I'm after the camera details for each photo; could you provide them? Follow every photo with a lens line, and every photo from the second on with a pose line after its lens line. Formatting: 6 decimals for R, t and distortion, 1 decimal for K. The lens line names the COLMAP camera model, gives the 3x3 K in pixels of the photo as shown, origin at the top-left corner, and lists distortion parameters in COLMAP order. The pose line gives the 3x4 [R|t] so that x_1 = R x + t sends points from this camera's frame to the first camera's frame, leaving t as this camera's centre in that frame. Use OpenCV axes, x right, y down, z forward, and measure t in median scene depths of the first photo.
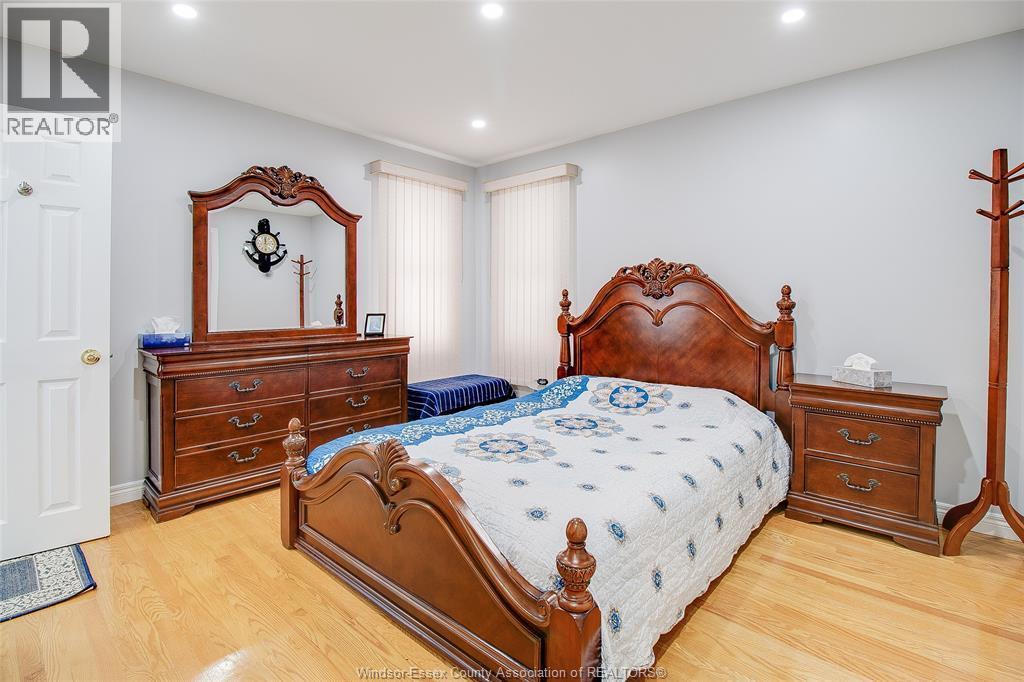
lens RADIAL K [[471.1, 0, 509.3], [0, 471.1, 317.5], [0, 0, 1]] dist [-0.017959, 0.000057]
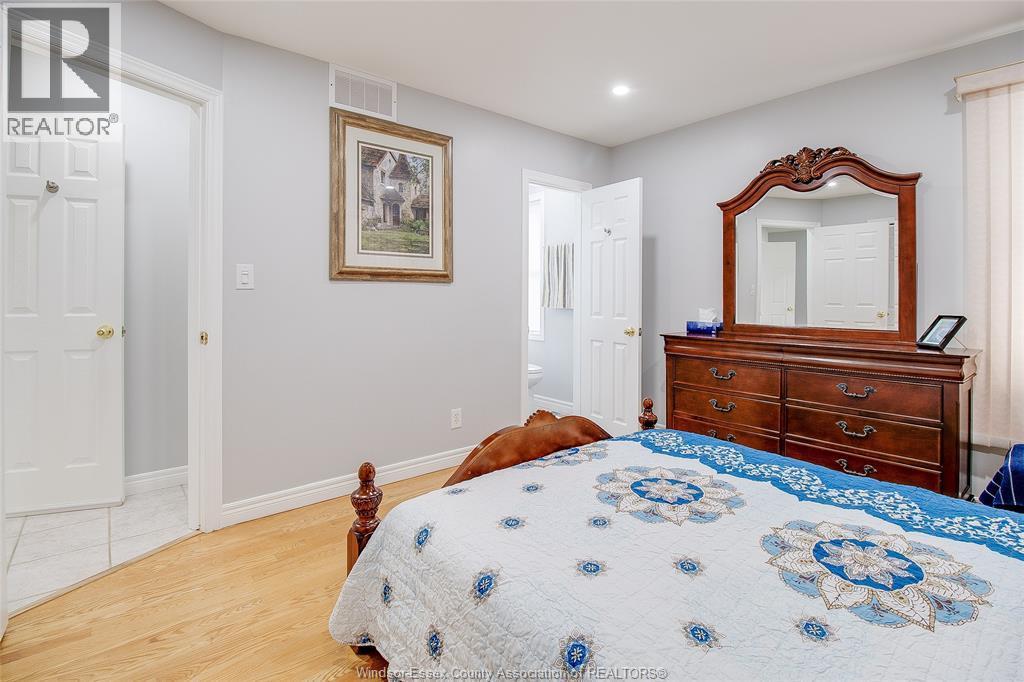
lens RADIAL K [[471.1, 0, 509.3], [0, 471.1, 317.5], [0, 0, 1]] dist [-0.017959, 0.000057]
pose [[-0.133140, 0.043863, -0.990126, 0.559107], [-0.038194, 0.998051, 0.049350, -0.018898], [0.990361, 0.044387, -0.131205, 0.624655]]
